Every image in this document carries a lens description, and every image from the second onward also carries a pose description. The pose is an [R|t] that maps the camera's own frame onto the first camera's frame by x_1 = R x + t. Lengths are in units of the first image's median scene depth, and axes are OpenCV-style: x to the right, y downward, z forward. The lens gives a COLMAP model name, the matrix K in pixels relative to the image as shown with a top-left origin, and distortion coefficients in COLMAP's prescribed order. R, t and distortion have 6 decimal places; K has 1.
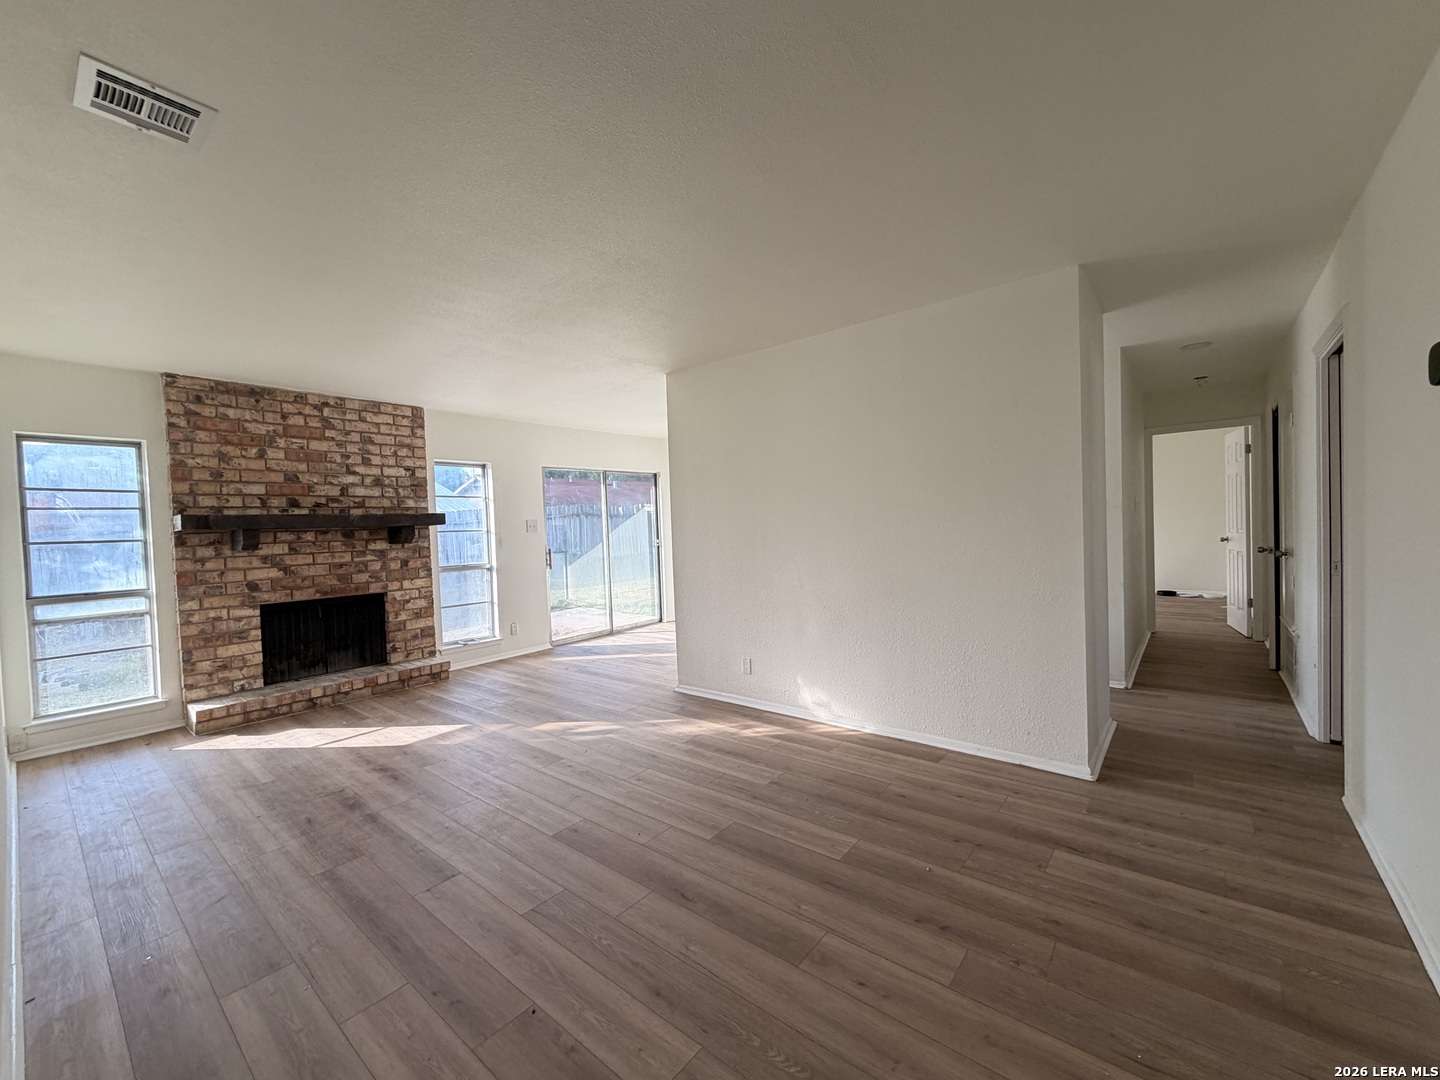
lens RADIAL K [[572.0, 0, 717.1], [0, 572.0, 543.3], [0, 0, 1]] dist [-0.012611, -0.001306]
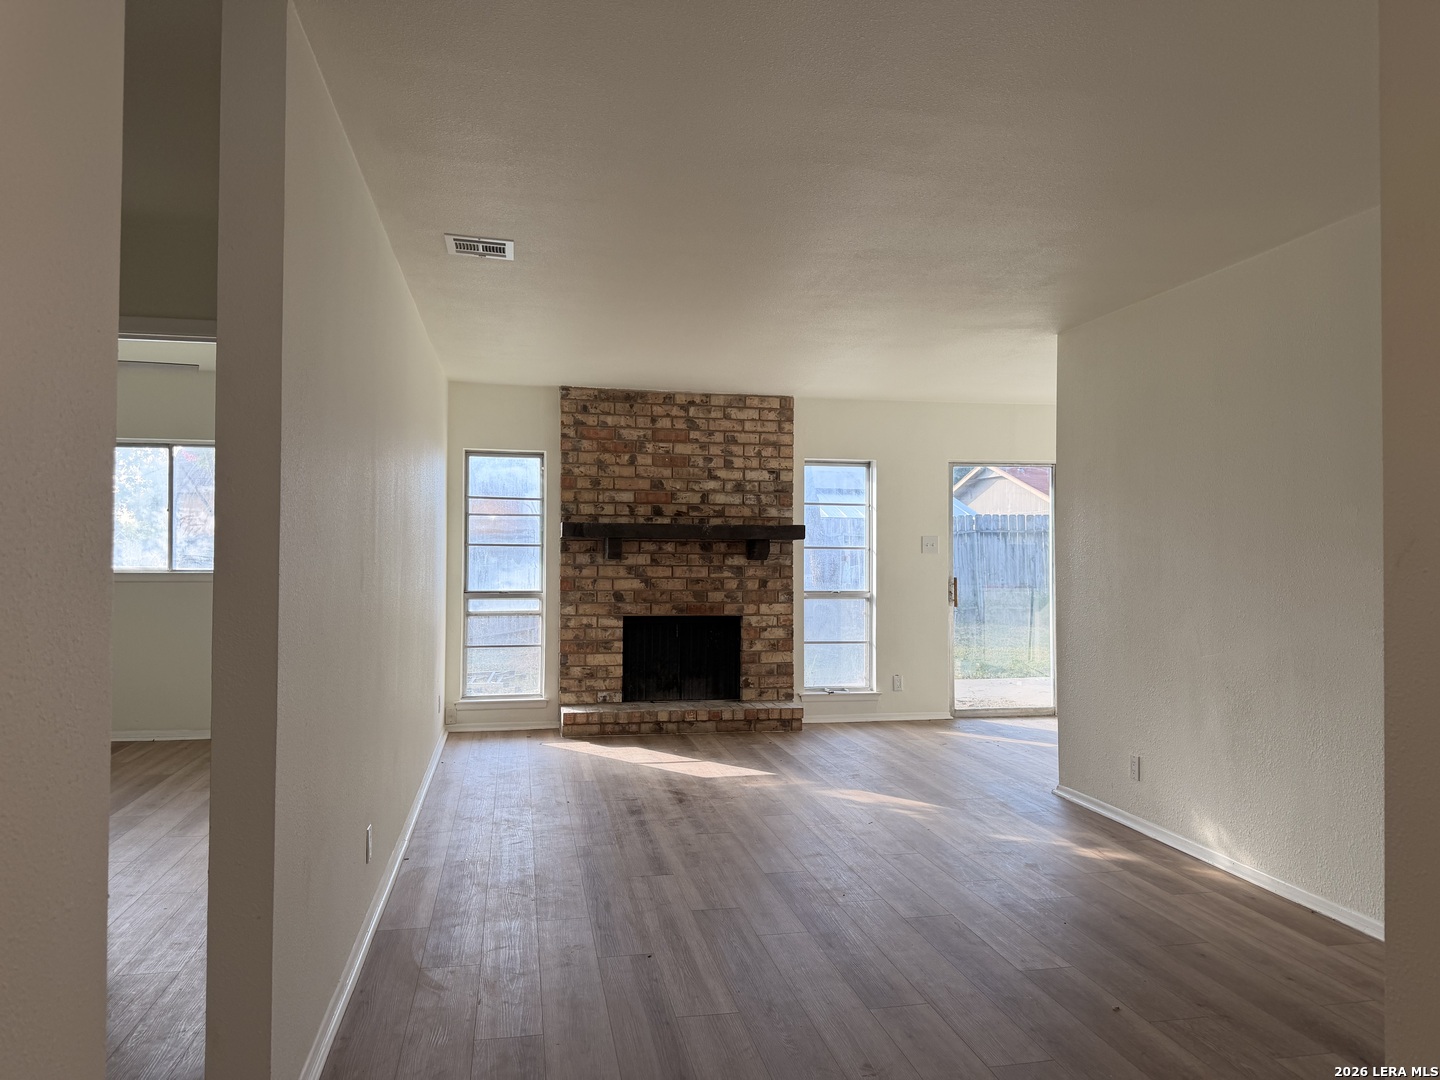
lens RADIAL K [[1004.6, 0, 718.3], [0, 1004.6, 540.8], [0, 0, 1]] dist [-0.001870, -0.023345]
pose [[0.760012, 0.030338, -0.649200, 0.423386], [-0.052781, 0.998491, -0.015130, -0.002076], [0.647762, 0.045765, 0.760467, -0.201192]]
